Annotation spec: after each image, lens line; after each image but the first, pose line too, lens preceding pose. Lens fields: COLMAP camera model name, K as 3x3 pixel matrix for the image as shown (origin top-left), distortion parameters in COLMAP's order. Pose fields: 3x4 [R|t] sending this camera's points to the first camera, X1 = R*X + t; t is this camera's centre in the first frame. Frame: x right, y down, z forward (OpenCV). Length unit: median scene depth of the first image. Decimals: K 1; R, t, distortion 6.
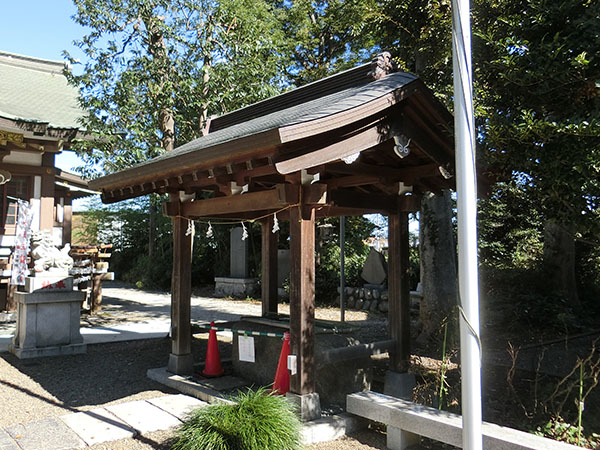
lens RADIAL K [[531.4, 0, 300.4], [0, 531.4, 218.7], [0, 0, 1]] dist [-0.062073, -0.006827]
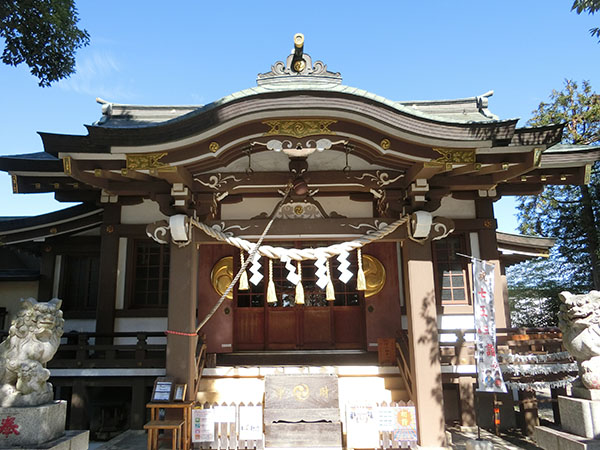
lens RADIAL K [[497.7, 0, 281.3], [0, 497.7, 223.7], [0, 0, 1]] dist [-0.036248, 0.018277]
pose [[0.740406, -0.146997, -0.655889, -0.323070], [0.043107, 0.984169, -0.171909, 0.020025], [0.670776, 0.099009, 0.735022, 0.399451]]
